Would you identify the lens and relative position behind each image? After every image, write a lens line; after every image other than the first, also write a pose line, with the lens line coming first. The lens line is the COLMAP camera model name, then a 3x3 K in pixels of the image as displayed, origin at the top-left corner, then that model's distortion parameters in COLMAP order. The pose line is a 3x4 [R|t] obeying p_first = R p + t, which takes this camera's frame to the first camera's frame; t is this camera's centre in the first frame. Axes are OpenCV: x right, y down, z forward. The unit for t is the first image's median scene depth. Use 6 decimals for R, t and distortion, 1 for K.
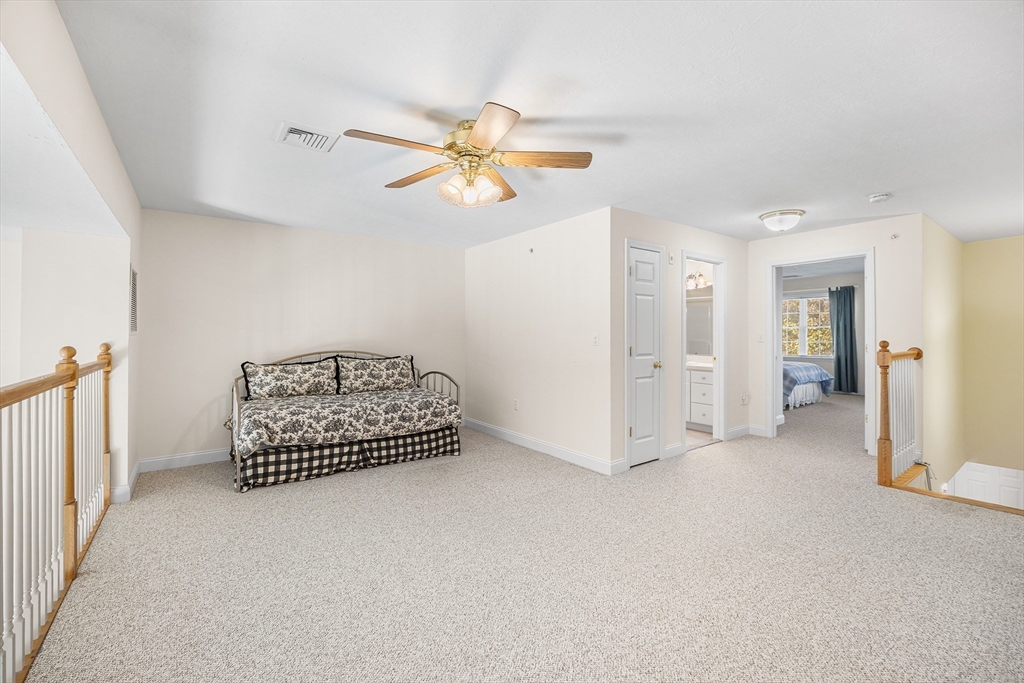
lens RADIAL K [[437.5, 0, 515.3], [0, 437.5, 328.4], [0, 0, 1]] dist [-0.009083, 0.000361]
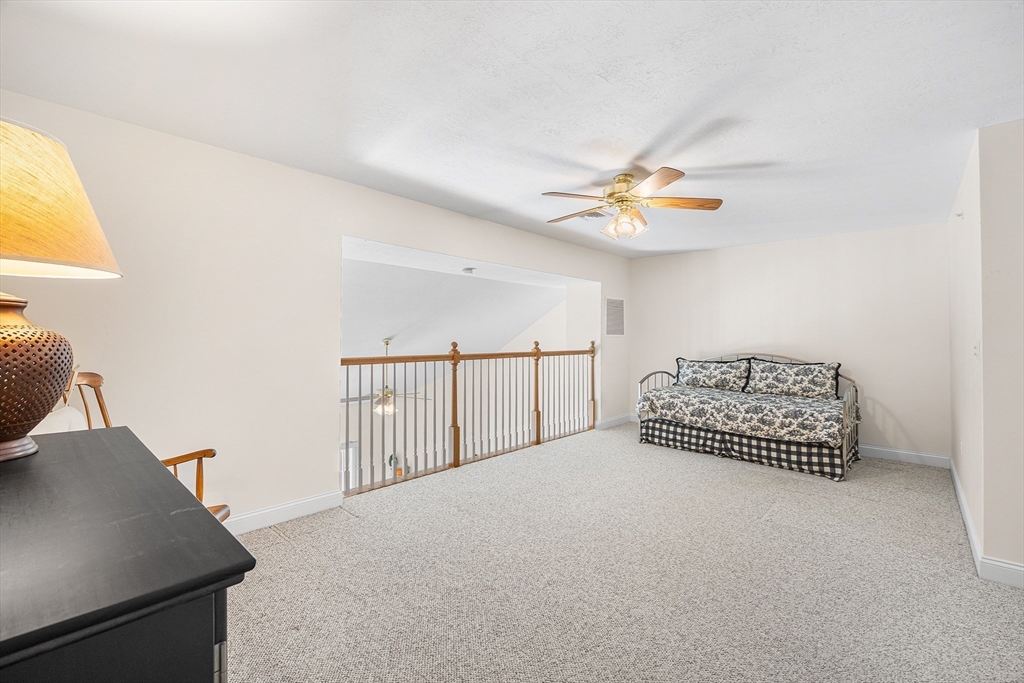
lens RADIAL K [[437.5, 0, 518.8], [0, 437.5, 335.5], [0, 0, 1]] dist [-0.009083, 0.000361]
pose [[0.198334, 0.003984, -0.980126, 0.628840], [0.002772, 0.999985, 0.004626, 0.000225], [0.980131, -0.003634, 0.198320, 0.245047]]
